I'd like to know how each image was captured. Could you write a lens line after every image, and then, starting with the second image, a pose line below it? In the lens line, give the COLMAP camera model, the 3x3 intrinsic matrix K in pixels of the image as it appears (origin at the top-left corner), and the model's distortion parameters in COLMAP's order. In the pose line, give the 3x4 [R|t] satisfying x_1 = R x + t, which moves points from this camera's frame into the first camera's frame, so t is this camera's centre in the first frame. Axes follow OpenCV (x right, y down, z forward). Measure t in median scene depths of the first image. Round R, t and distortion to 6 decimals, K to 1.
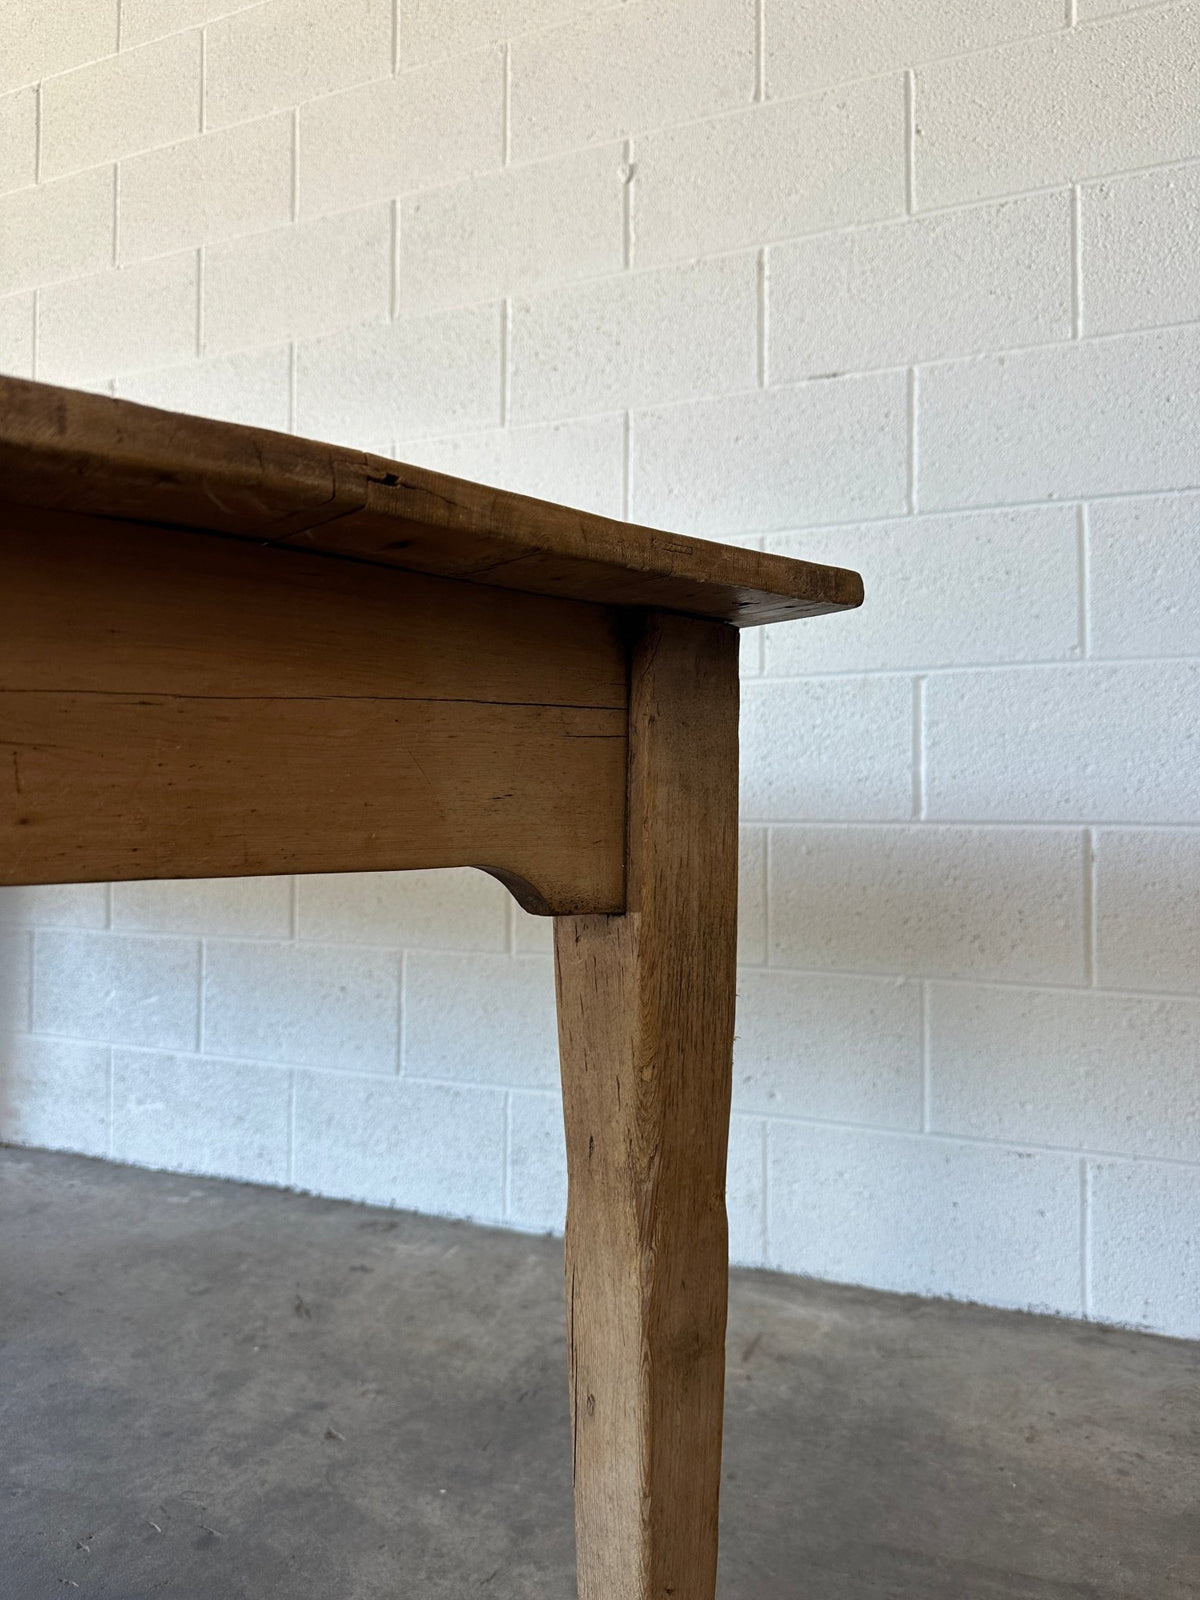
lens RADIAL K [[1156.1, 0, 592.6], [0, 1156.1, 777.2], [0, 0, 1]] dist [0.018435, -0.034176]
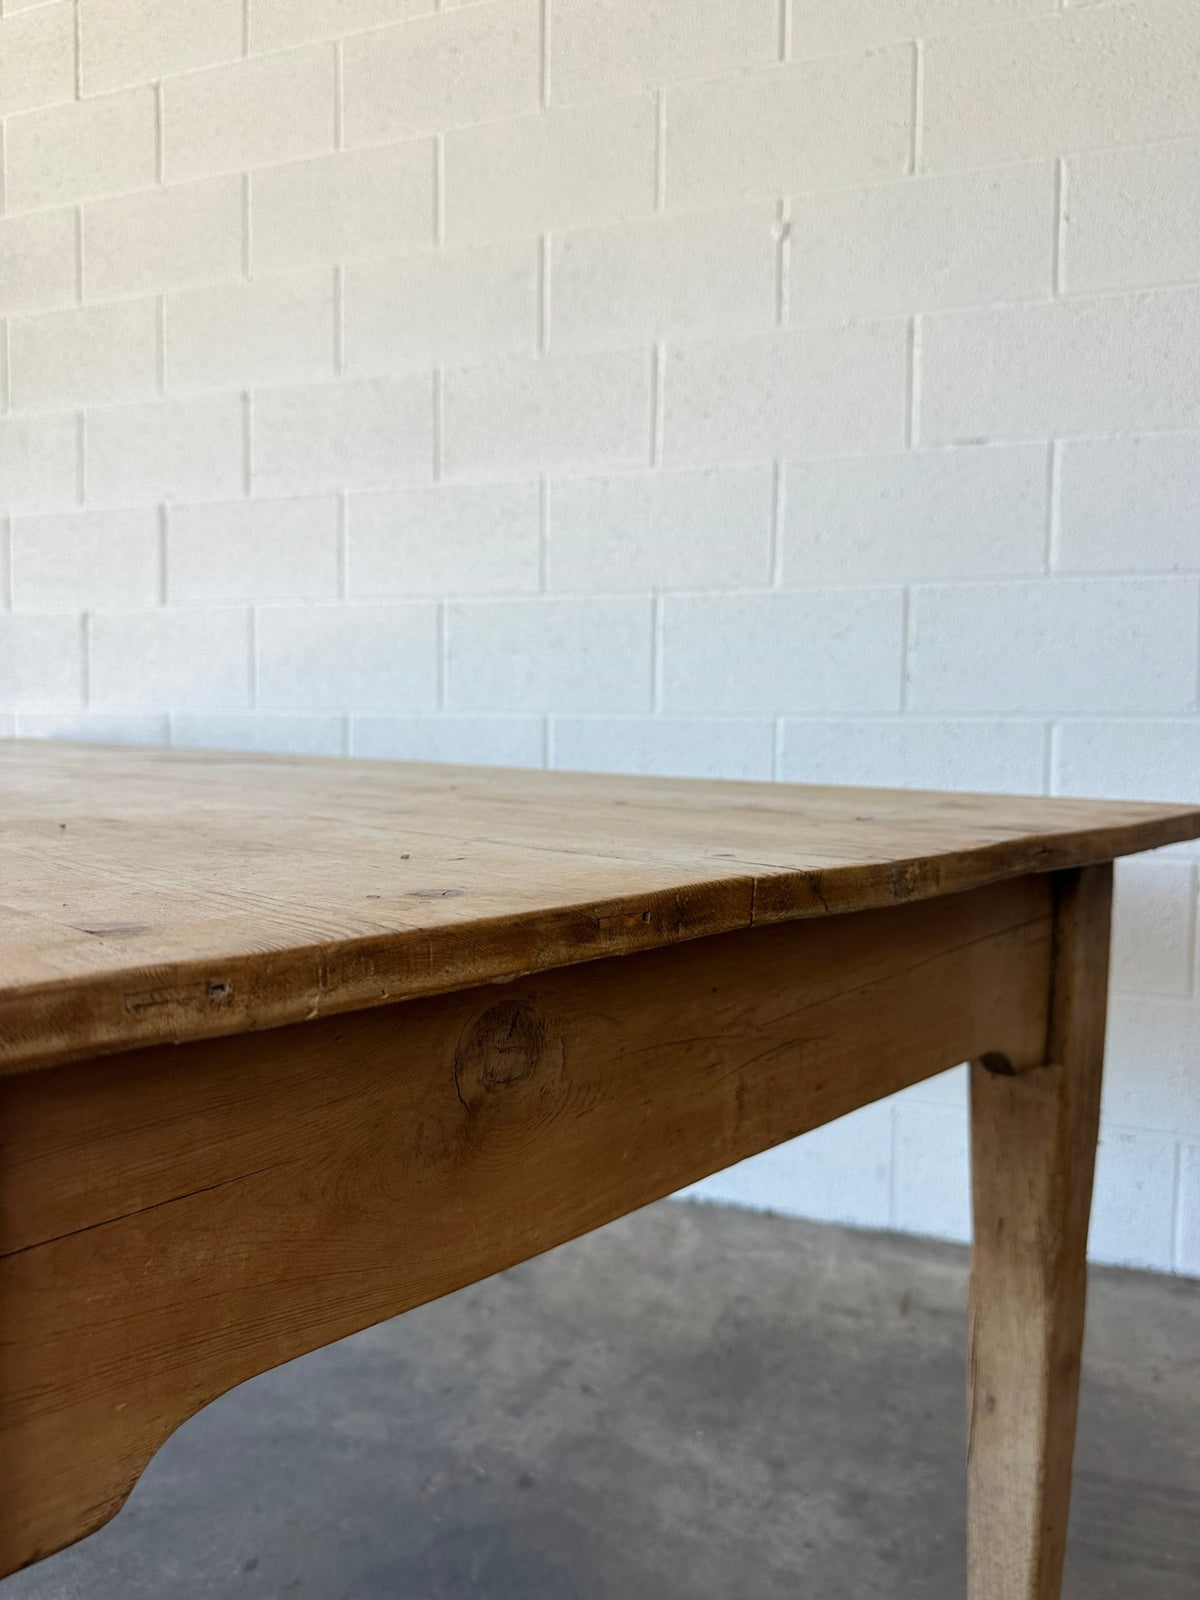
lens RADIAL K [[1156.1, 0, 603.3], [0, 1156.1, 787.2], [0, 0, 1]] dist [0.018435, -0.034176]
pose [[0.998587, 0.005327, 0.052868, -0.208091], [-0.009918, 0.996163, 0.086955, -0.116542], [-0.052202, -0.087357, 0.994808, -0.104107]]
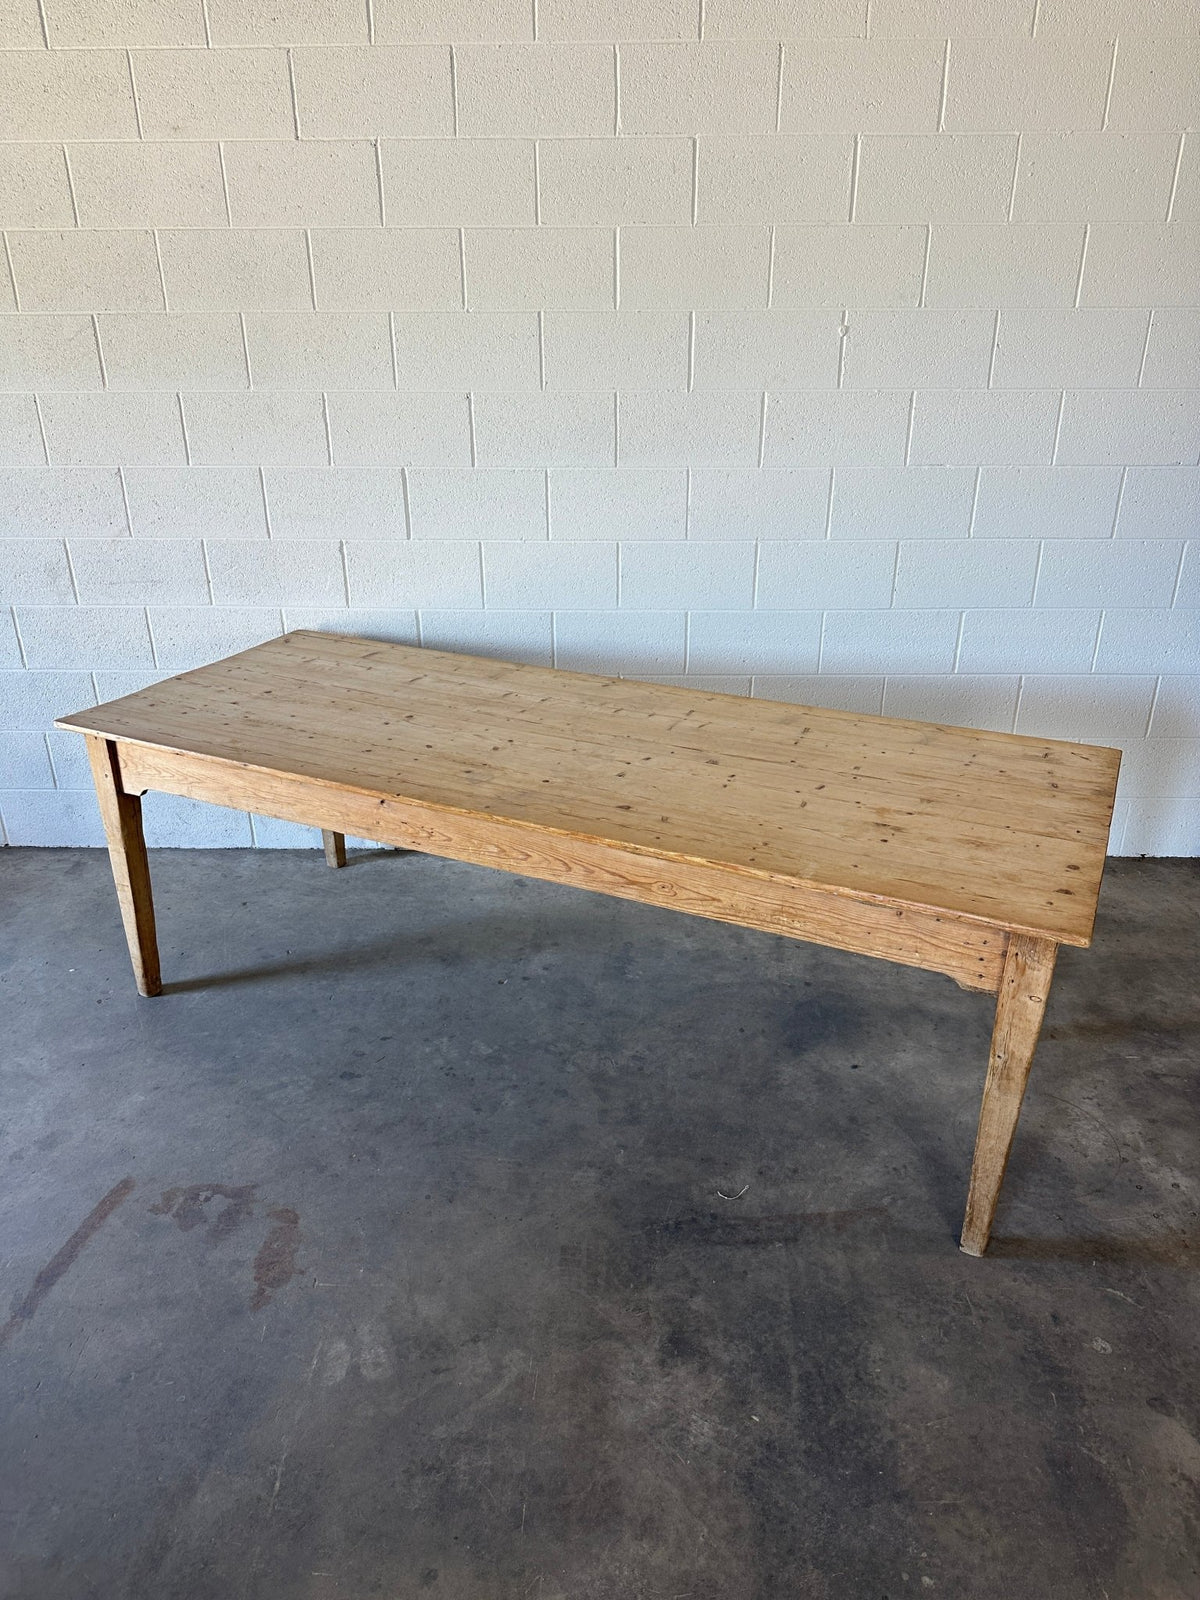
lens RADIAL K [[1138.6, 0, 608.6], [0, 1138.6, 805.5], [0, 0, 1]] dist [0.035399, -0.051062]
pose [[0.923921, -0.162649, 0.346289, -1.173324], [-0.007188, 0.897591, 0.440770, -0.716337], [-0.382516, -0.409726, 0.828134, -0.725787]]
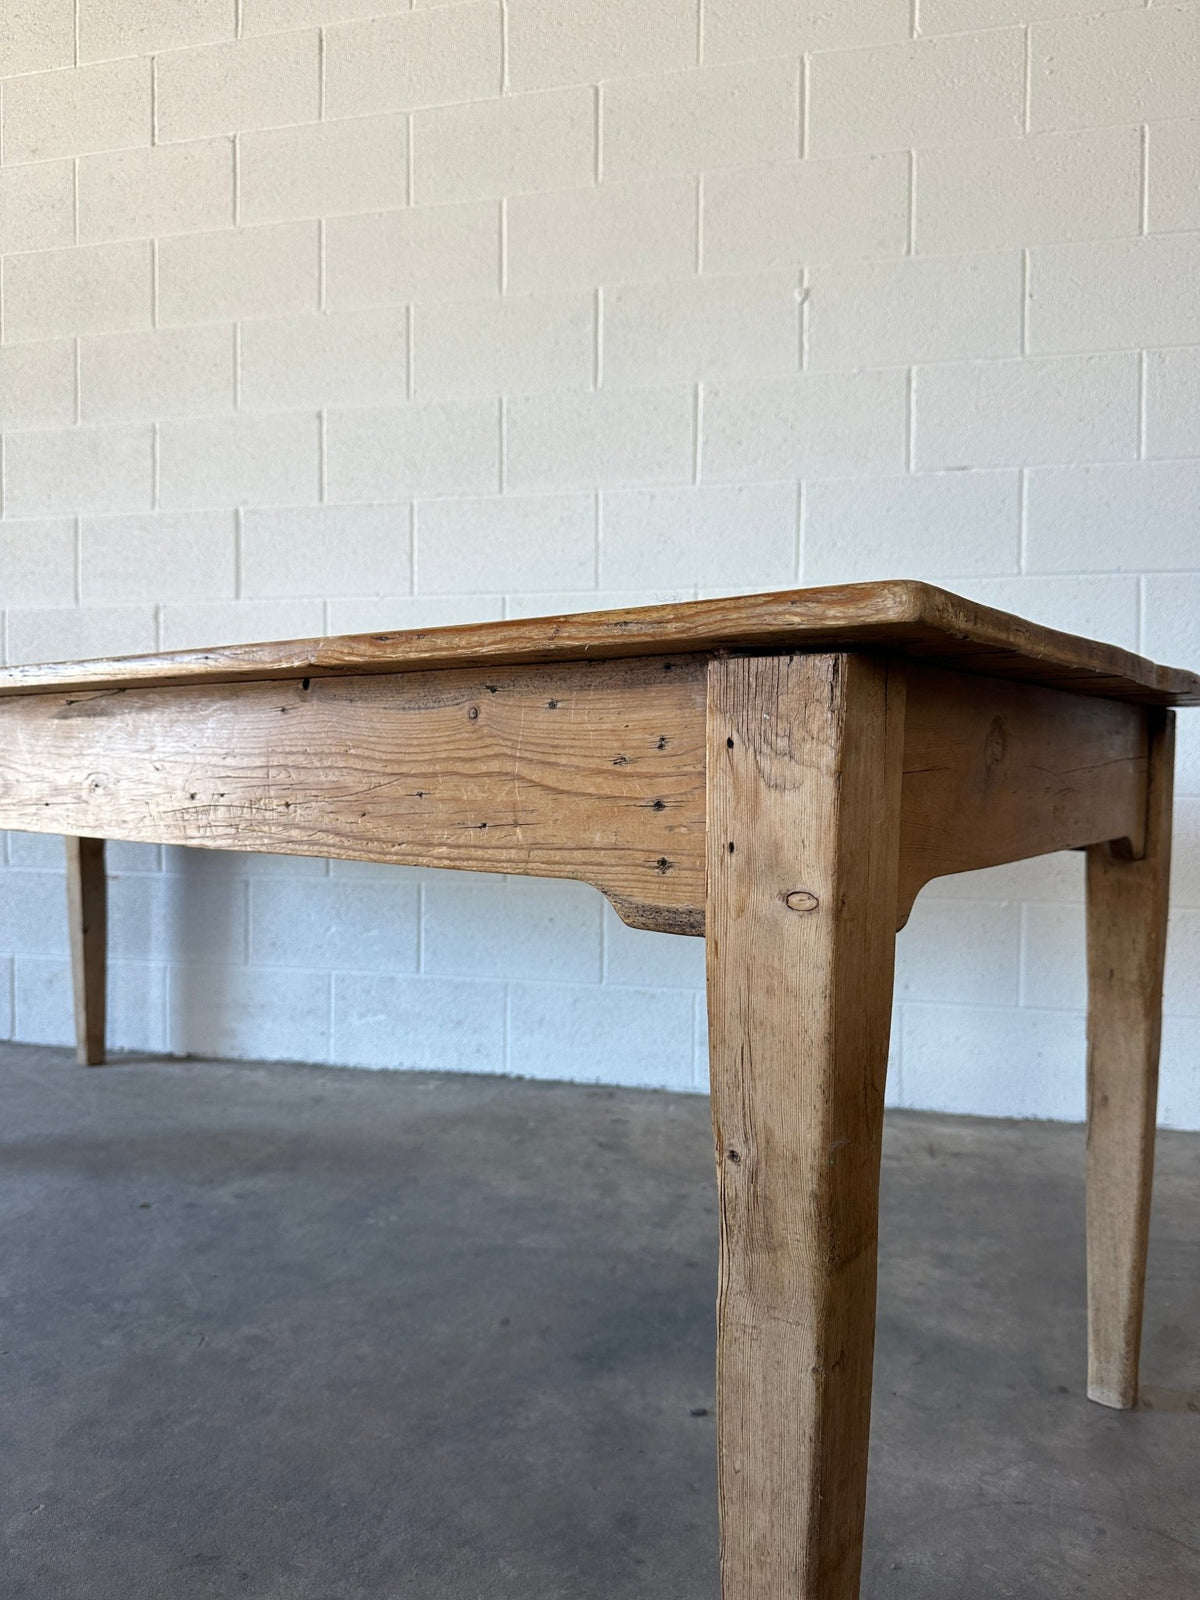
lens RADIAL K [[1156.1, 0, 597.1], [0, 1156.1, 791.9], [0, 0, 1]] dist [0.018435, -0.034176]
pose [[0.984186, -0.001384, 0.177132, -0.479722], [-0.009180, 0.998227, 0.058808, -0.041047], [-0.176900, -0.059504, 0.982429, -0.309150]]
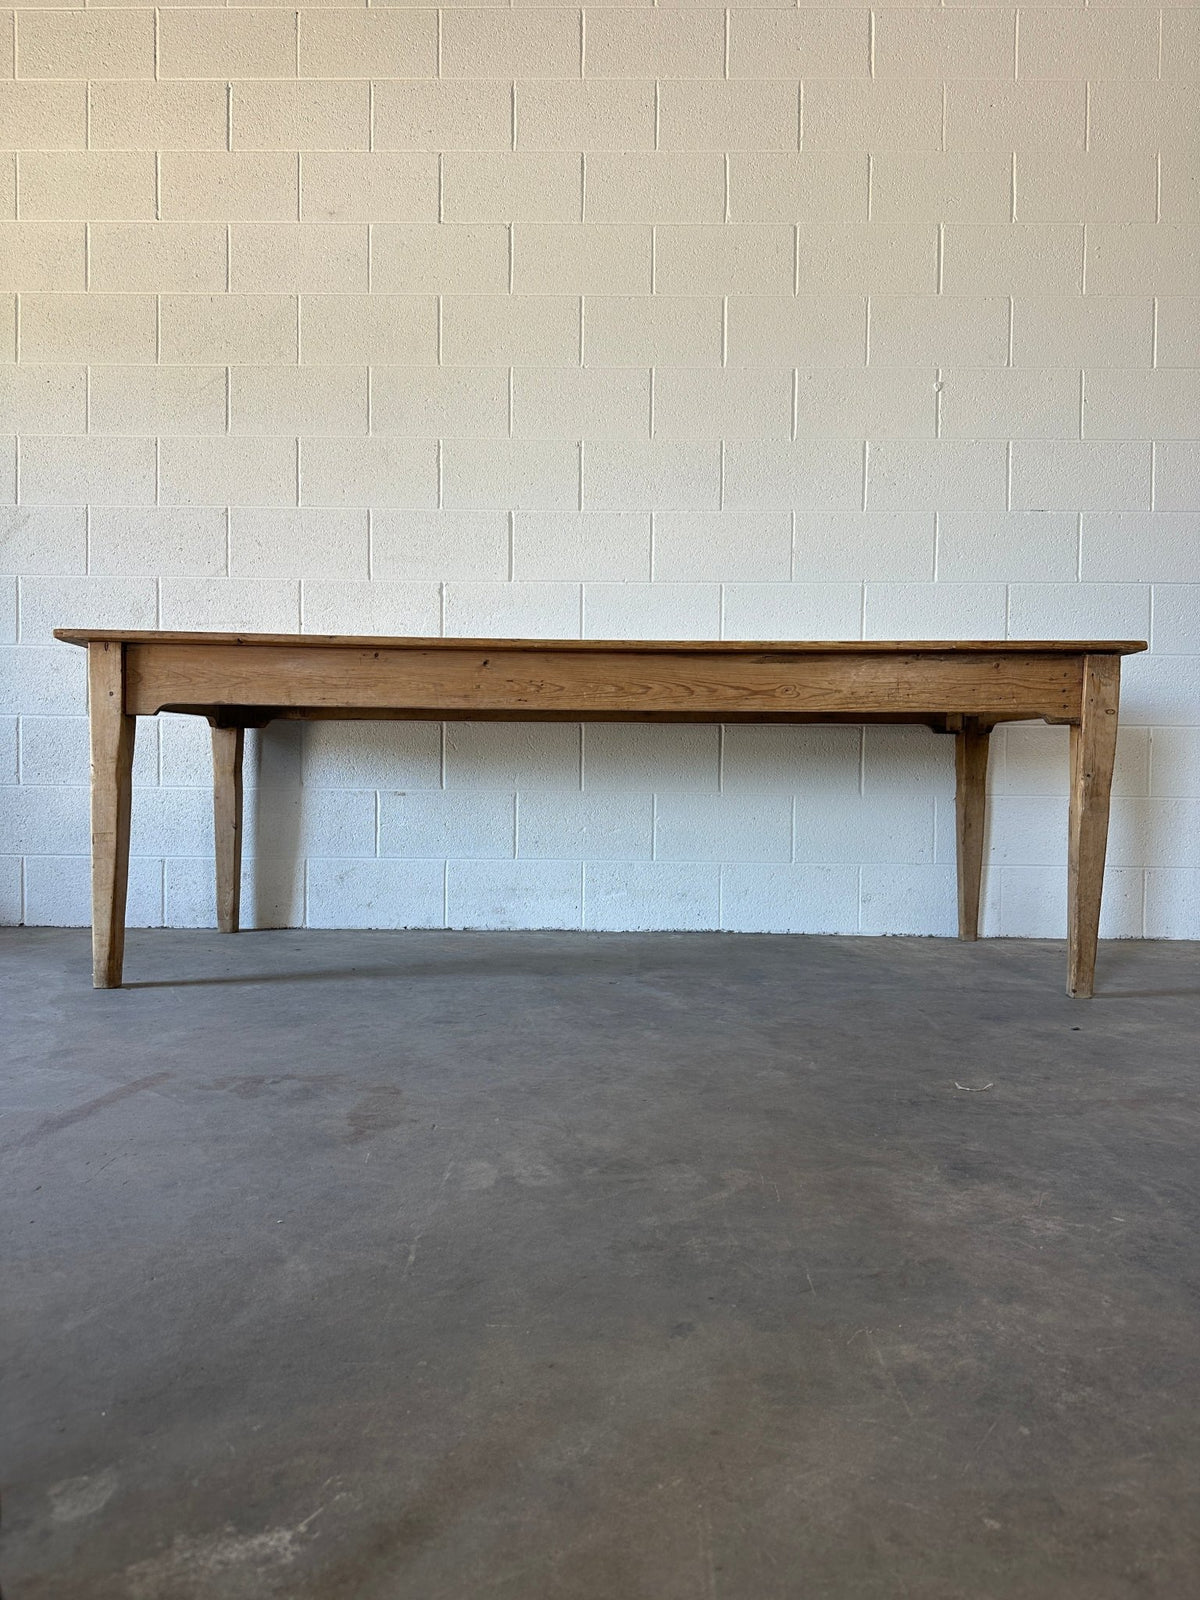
lens RADIAL K [[1138.6, 0, 603.7], [0, 1138.6, 793.9], [0, 0, 1]] dist [0.035399, -0.051062]
pose [[0.919495, -0.001604, 0.393098, -1.369334], [-0.020348, 0.998457, 0.051669, 0.074015], [-0.392574, -0.055508, 0.918044, -0.629372]]
